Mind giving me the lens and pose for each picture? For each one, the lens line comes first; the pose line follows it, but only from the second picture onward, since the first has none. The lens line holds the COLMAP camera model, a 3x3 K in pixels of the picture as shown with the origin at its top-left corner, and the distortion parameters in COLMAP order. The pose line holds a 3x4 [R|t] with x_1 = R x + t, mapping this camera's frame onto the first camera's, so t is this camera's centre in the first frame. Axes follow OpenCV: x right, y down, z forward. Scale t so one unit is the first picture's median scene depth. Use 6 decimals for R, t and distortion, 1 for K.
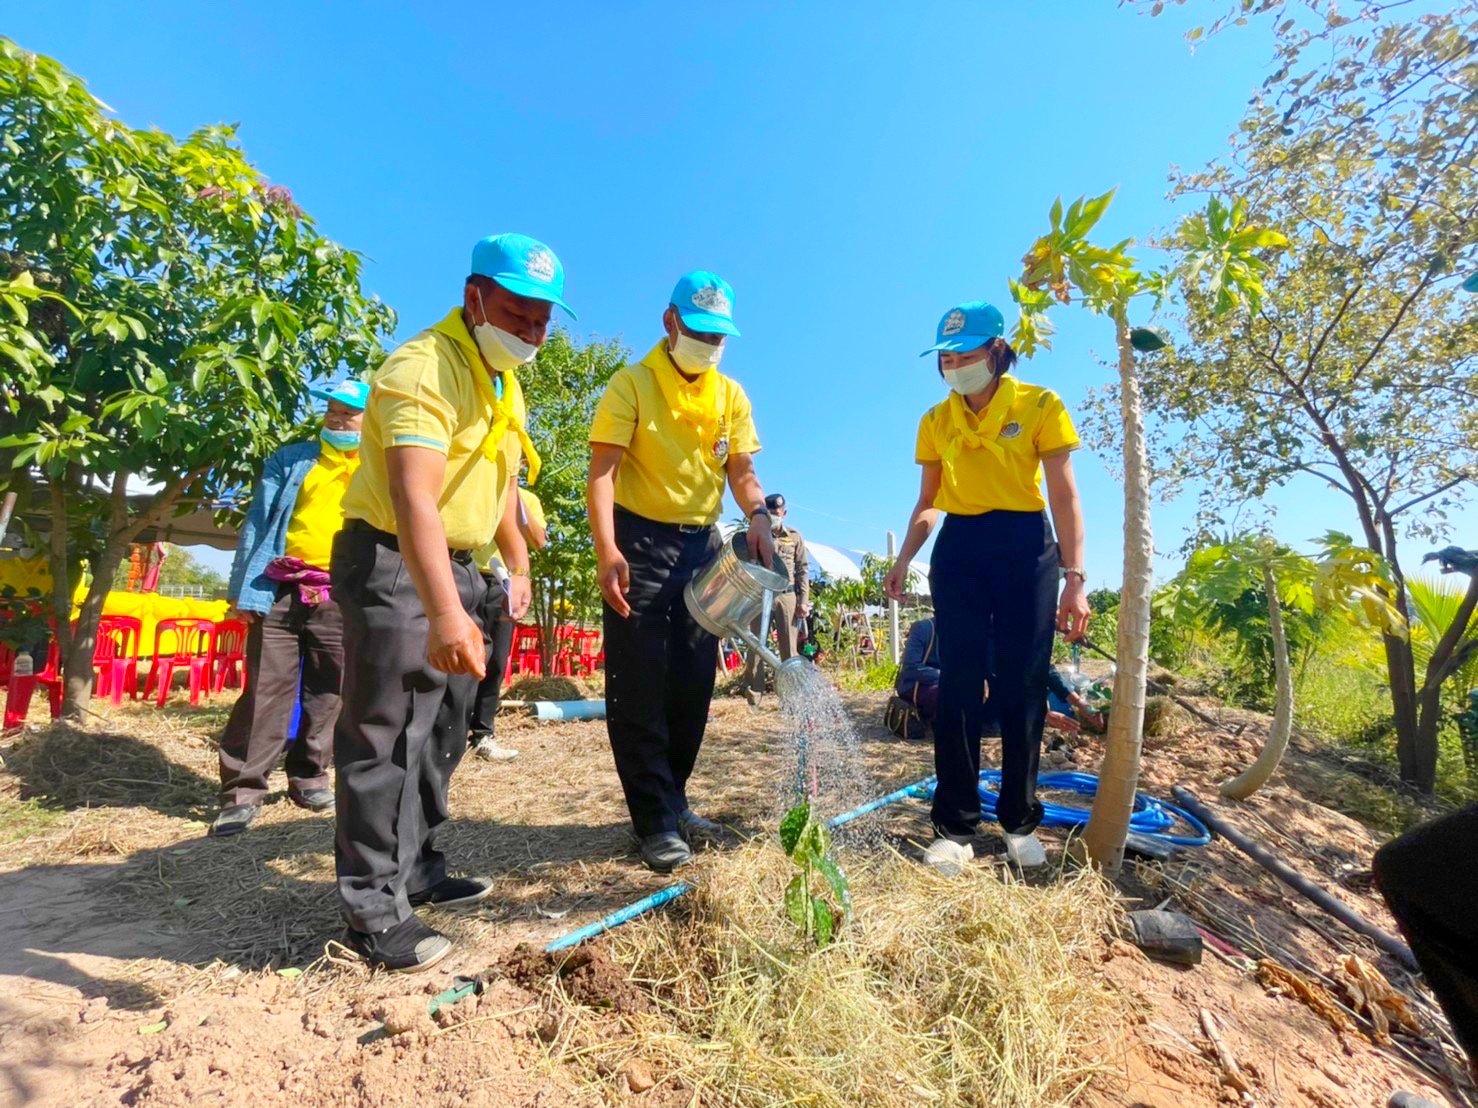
lens RADIAL K [[580.7, 0, 750.7], [0, 580.7, 551.8], [0, 0, 1]] dist [-0.025334, 0.000399]
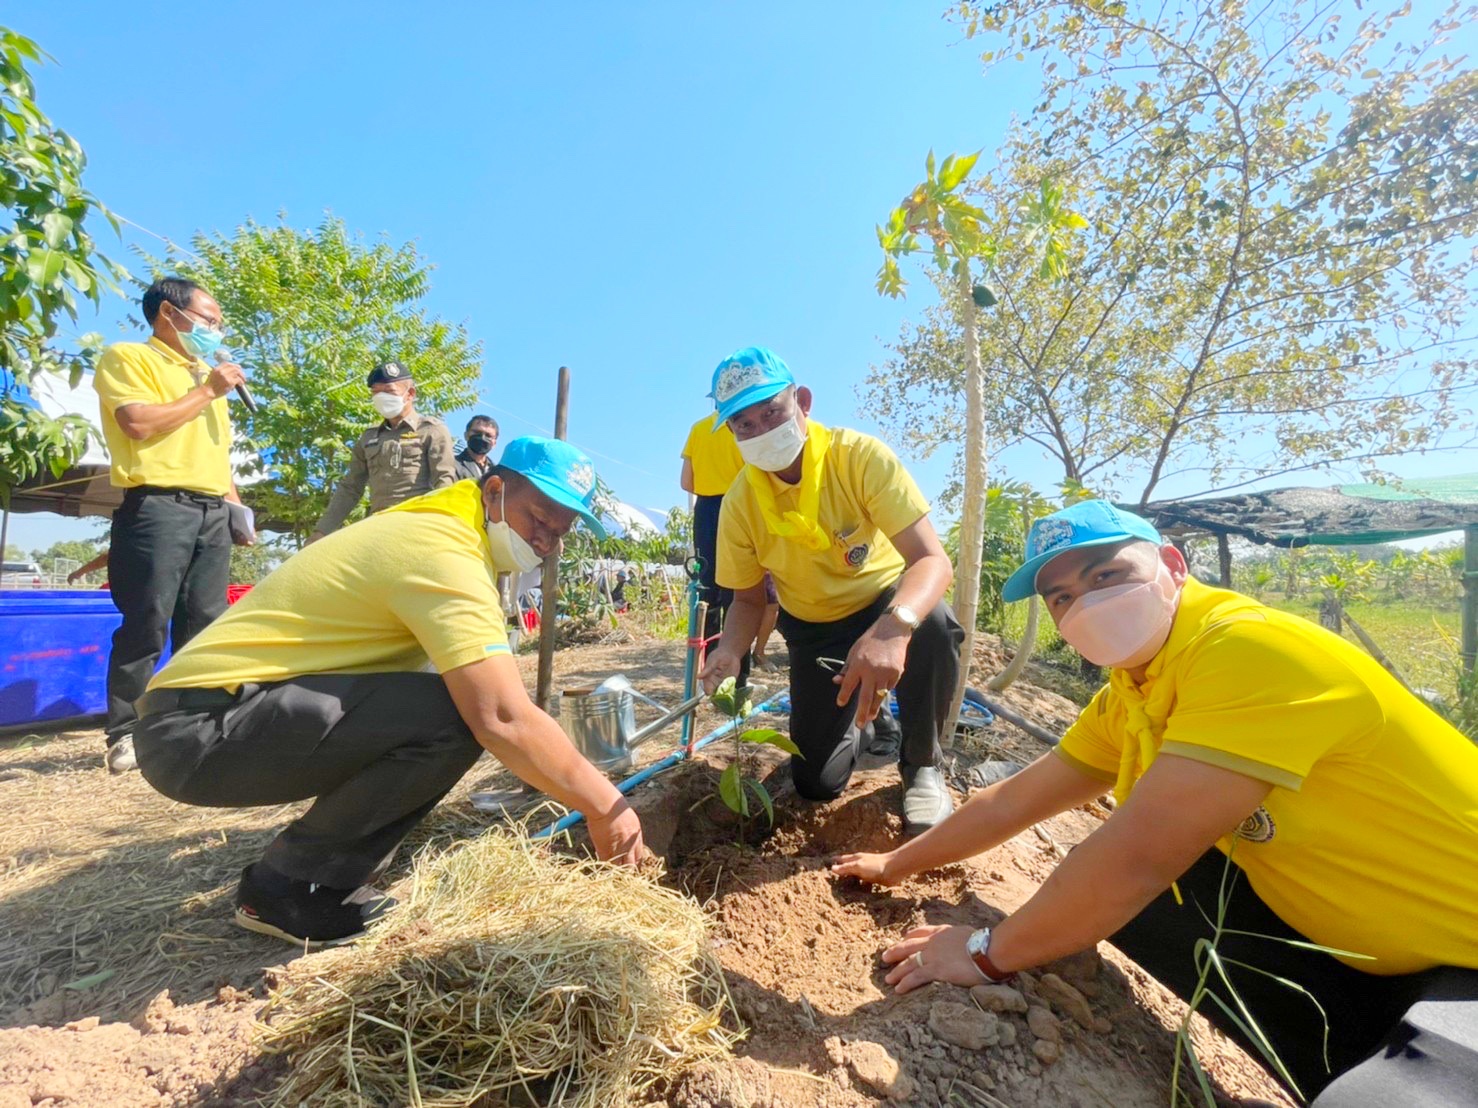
lens RADIAL K [[580.7, 0, 750.7], [0, 580.7, 551.8], [0, 0, 1]] dist [-0.025334, 0.000399]
pose [[0.933568, -0.016900, 0.358001, -0.096132], [-0.006528, 0.997920, 0.064131, 0.041490], [-0.358340, -0.062208, 0.931516, 0.019502]]
